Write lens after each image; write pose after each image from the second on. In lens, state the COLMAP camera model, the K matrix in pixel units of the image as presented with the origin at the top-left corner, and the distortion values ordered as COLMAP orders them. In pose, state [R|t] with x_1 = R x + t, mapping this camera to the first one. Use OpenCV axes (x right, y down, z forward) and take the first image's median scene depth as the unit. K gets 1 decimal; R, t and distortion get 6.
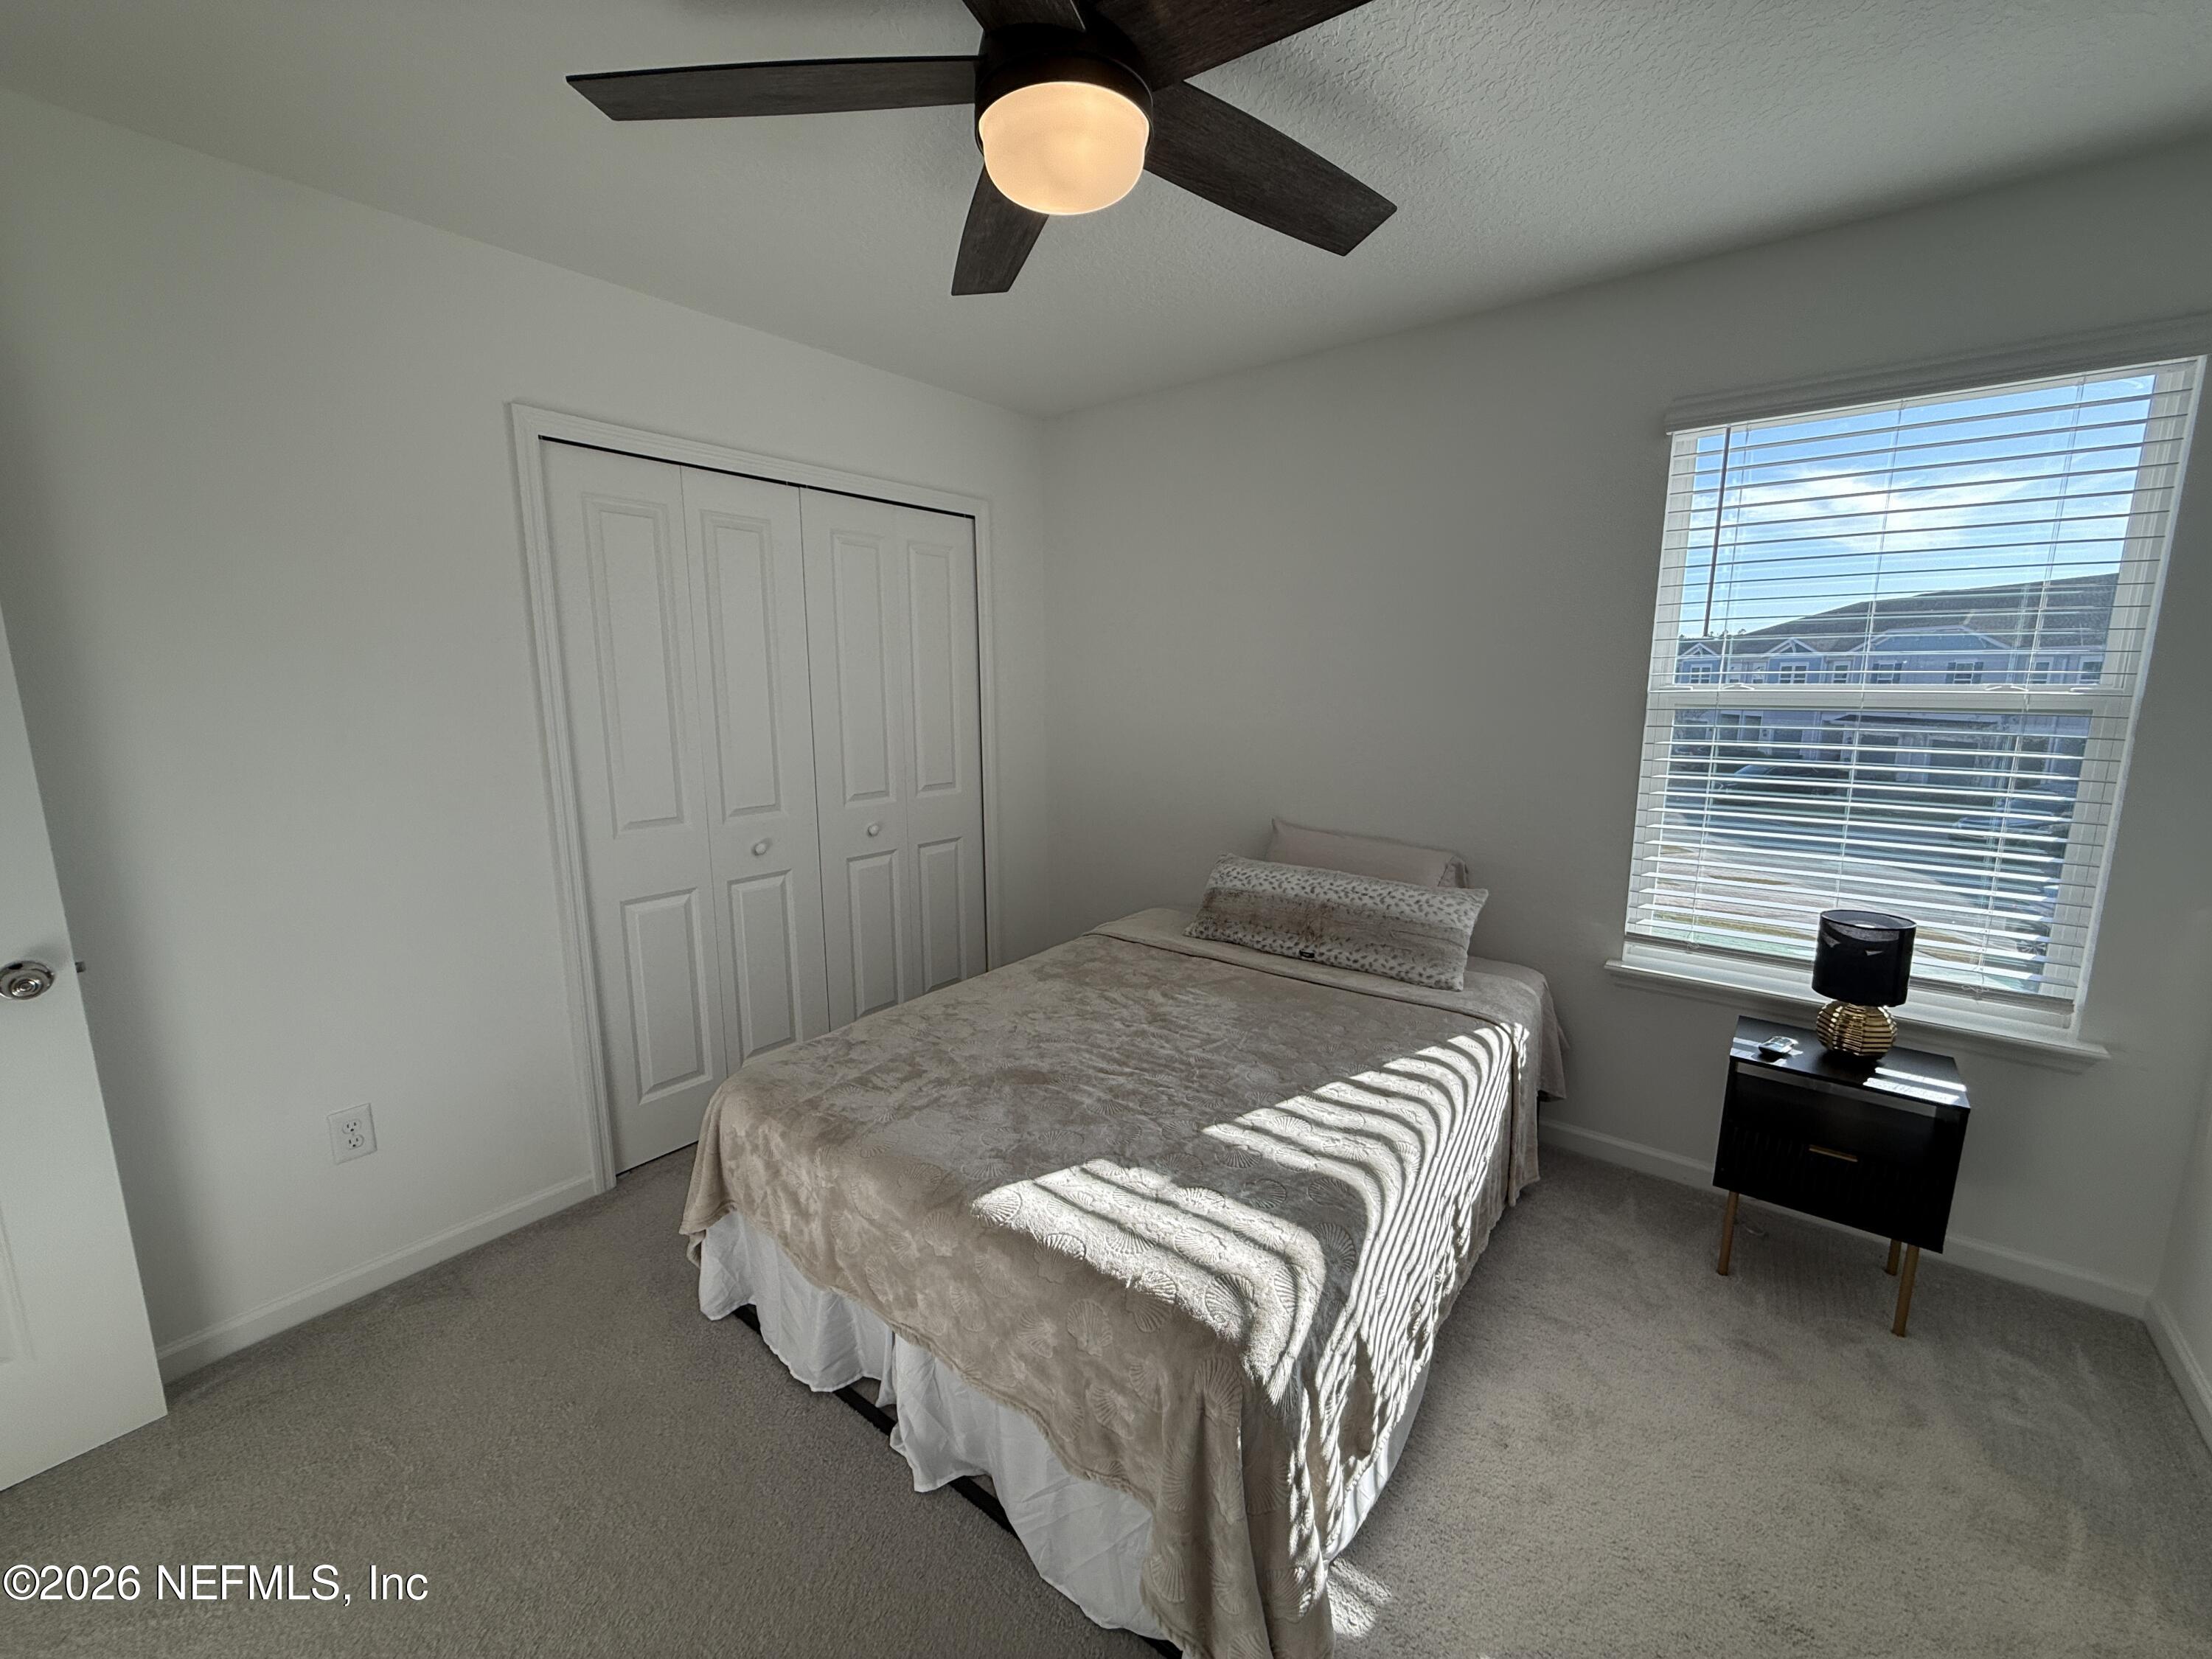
lens RADIAL K [[883.1, 0, 1087.4], [0, 883.1, 841.0], [0, 0, 1]] dist [-0.000951, 0.000722]
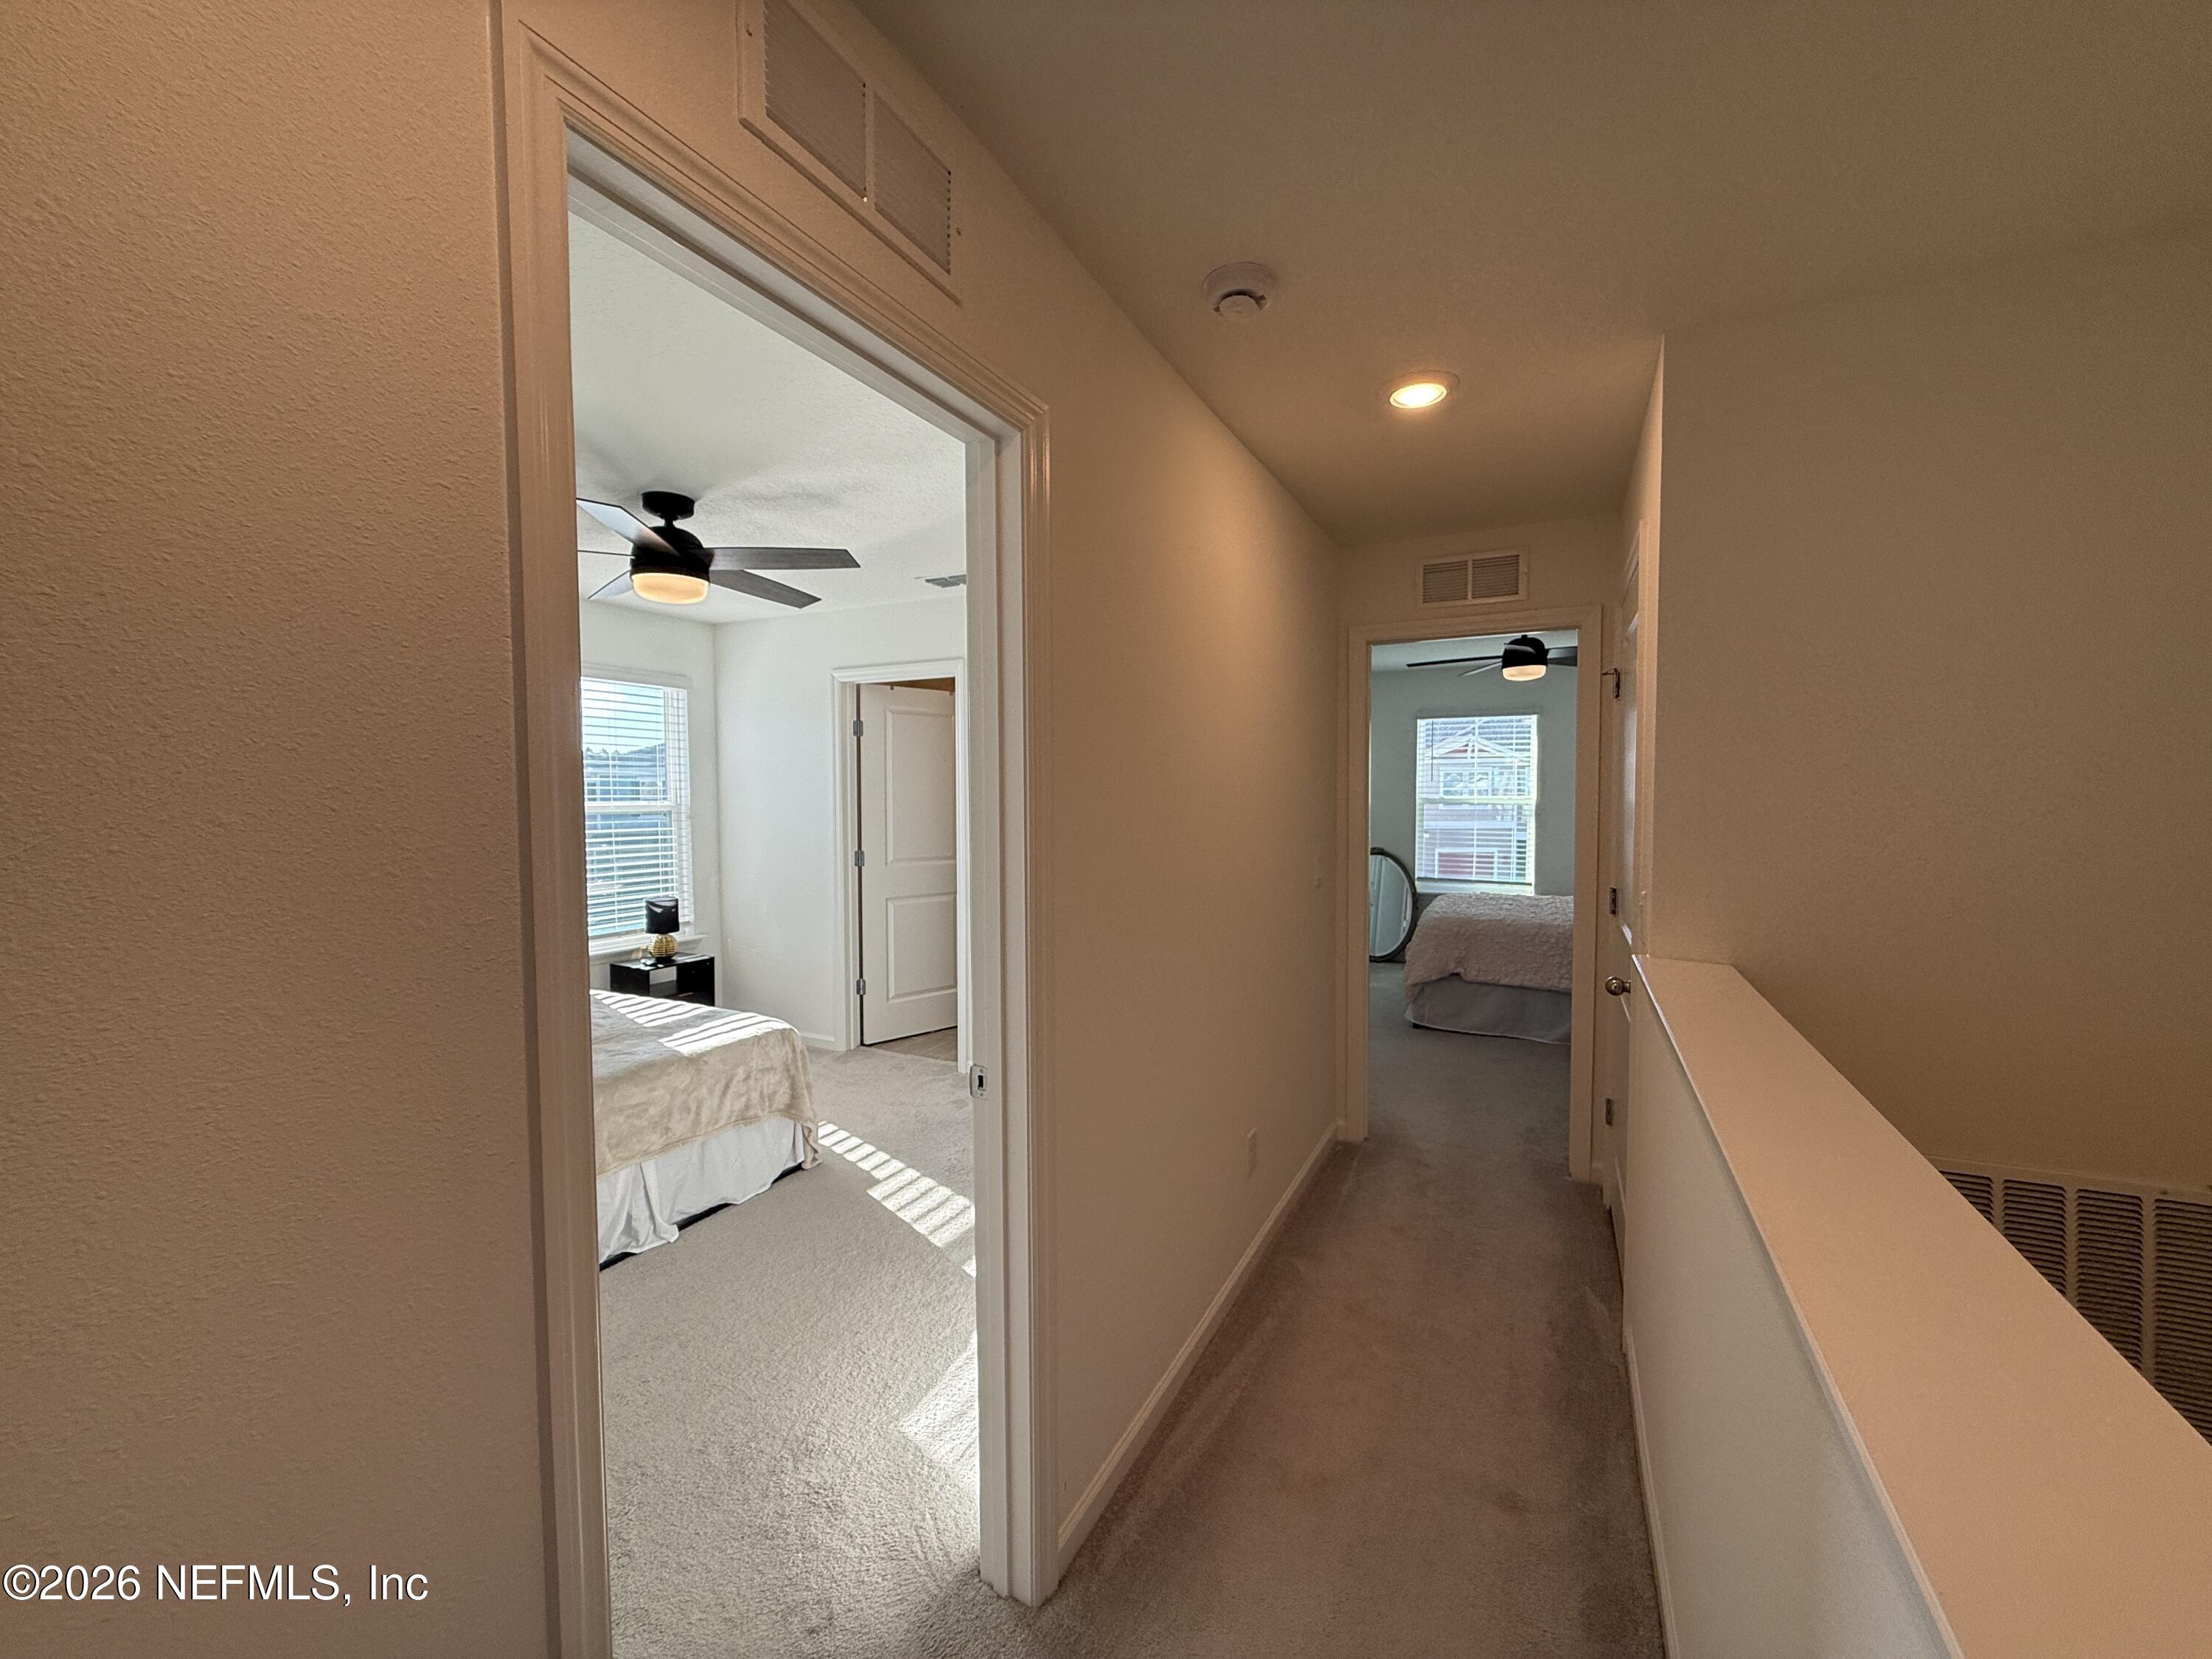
lens RADIAL K [[883.1, 0, 1101.6], [0, 883.1, 829.5], [0, 0, 1]] dist [-0.000951, 0.000722]
pose [[-0.181401, -0.040115, 0.982591, -1.407813], [0.191574, 0.978584, 0.075319, -0.038169], [-0.964569, 0.201902, -0.169831, 0.196859]]
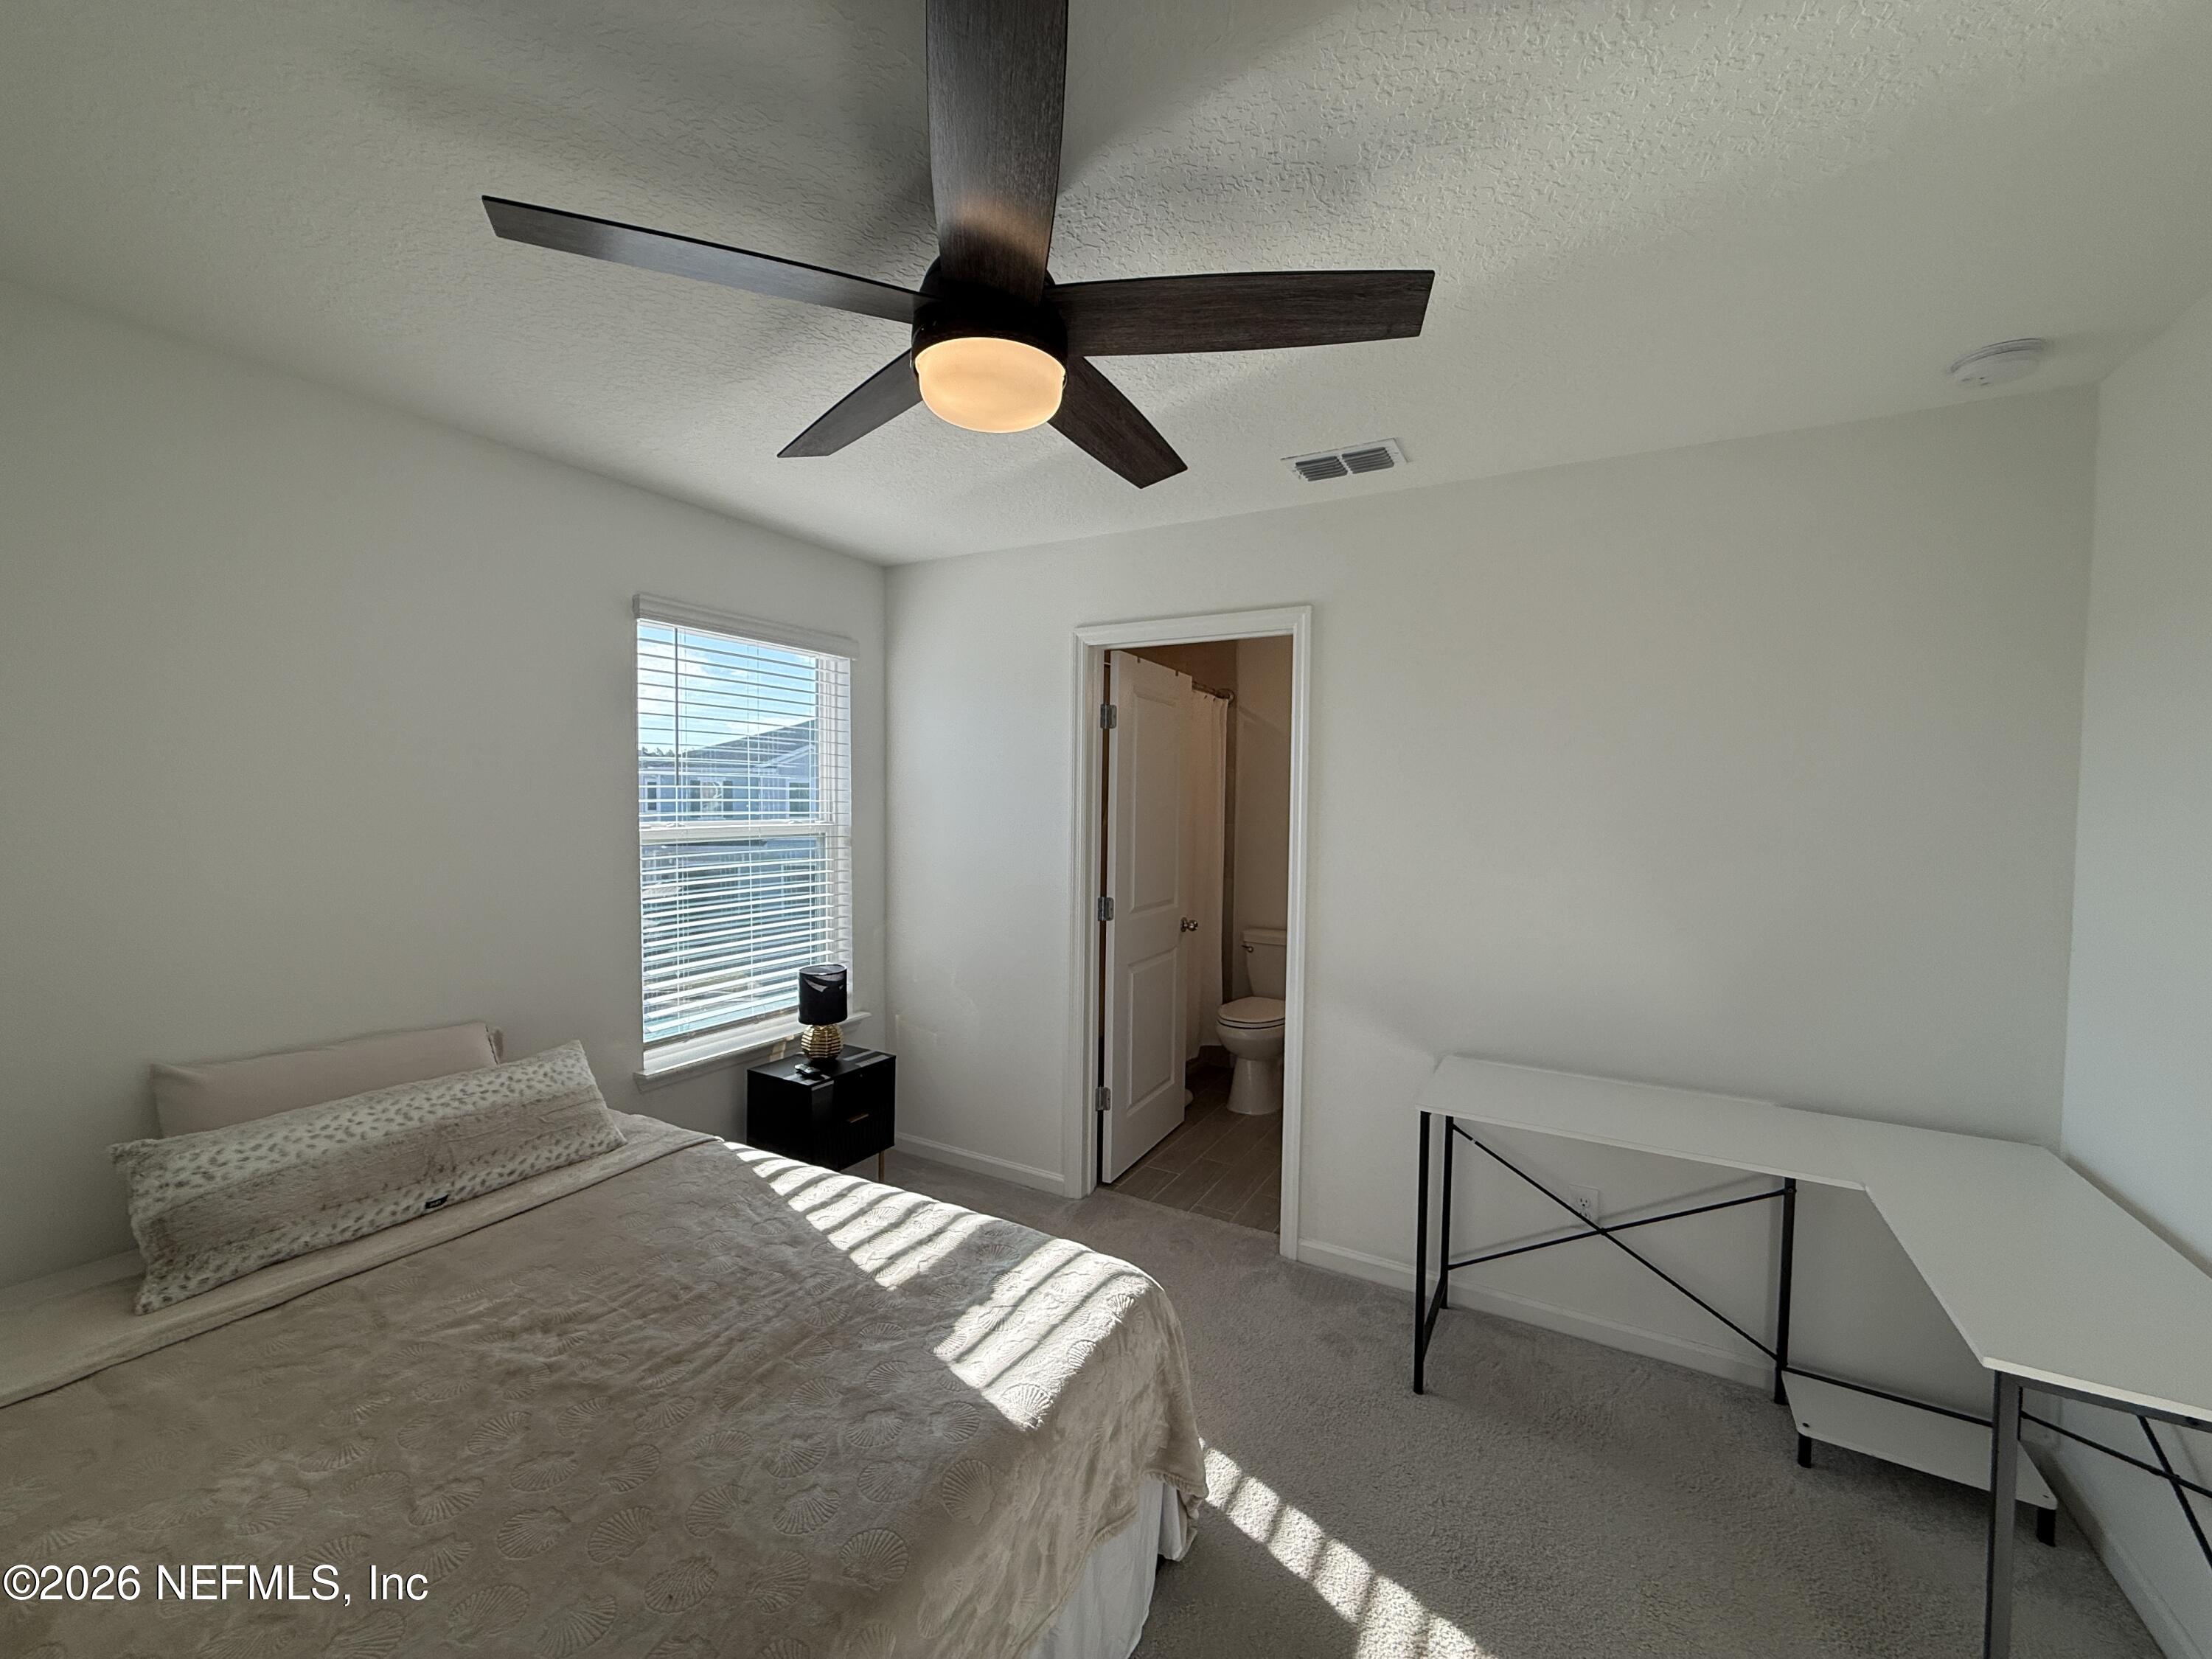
lens RADIAL K [[883.1, 0, 1106.4], [0, 883.1, 832.8], [0, 0, 1]] dist [-0.000951, 0.000722]
pose [[-0.138773, -0.040106, 0.989512, -0.616534], [0.178647, 0.981774, 0.064847, -0.136896], [-0.974078, 0.185773, -0.129078, 0.574163]]
